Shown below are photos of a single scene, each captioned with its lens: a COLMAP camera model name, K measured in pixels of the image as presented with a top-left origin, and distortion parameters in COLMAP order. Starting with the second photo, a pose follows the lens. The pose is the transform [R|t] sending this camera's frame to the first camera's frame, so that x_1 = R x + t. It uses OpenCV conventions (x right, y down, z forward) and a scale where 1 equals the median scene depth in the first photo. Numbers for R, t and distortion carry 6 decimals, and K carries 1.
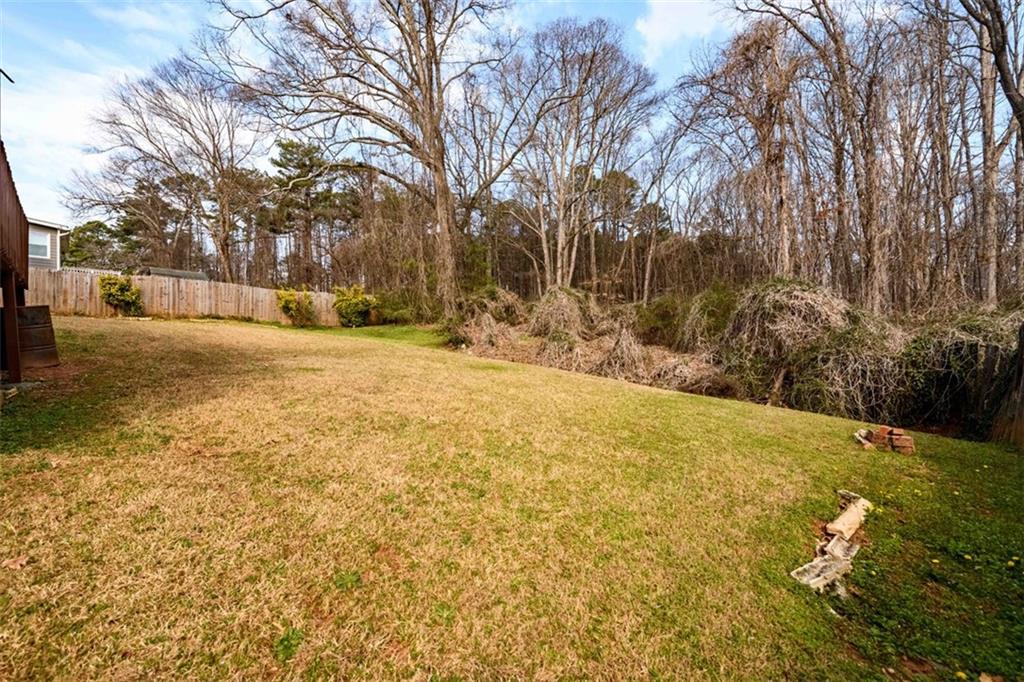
lens RADIAL K [[407.0, 0, 511.0], [0, 407.0, 340.3], [0, 0, 1]] dist [-0.000185, -0.001008]
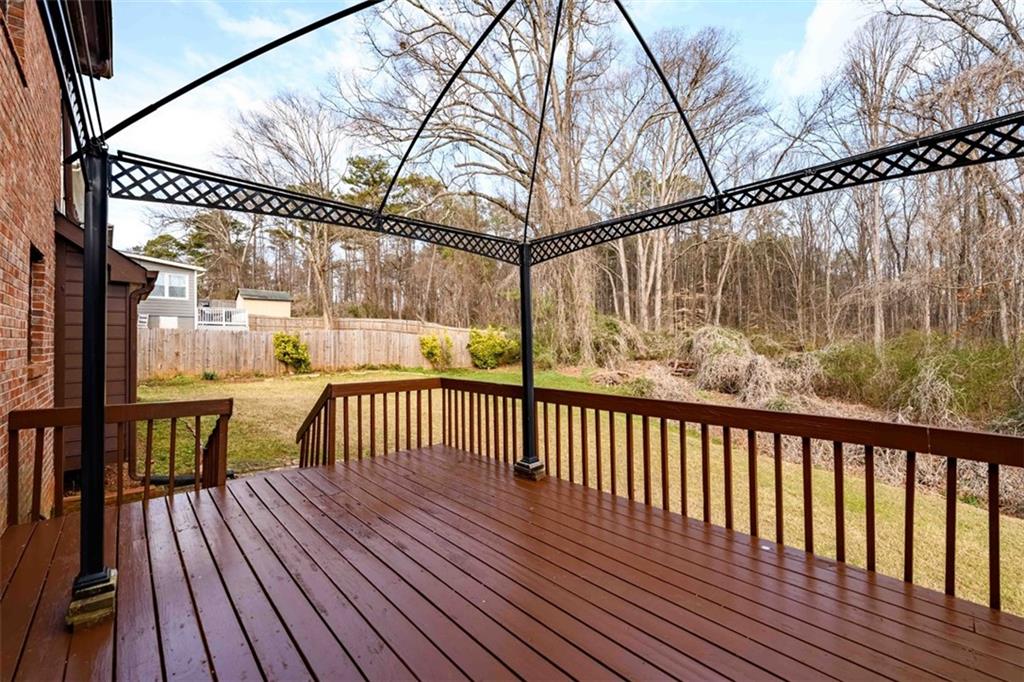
lens RADIAL K [[407.0, 0, 513.5], [0, 407.0, 342.0], [0, 0, 1]] dist [-0.000185, -0.001008]
pose [[0.997799, -0.000509, -0.066307, -0.243463], [0.000857, 0.999986, 0.005221, -0.094659], [0.066303, -0.005266, 0.997786, 0.037791]]
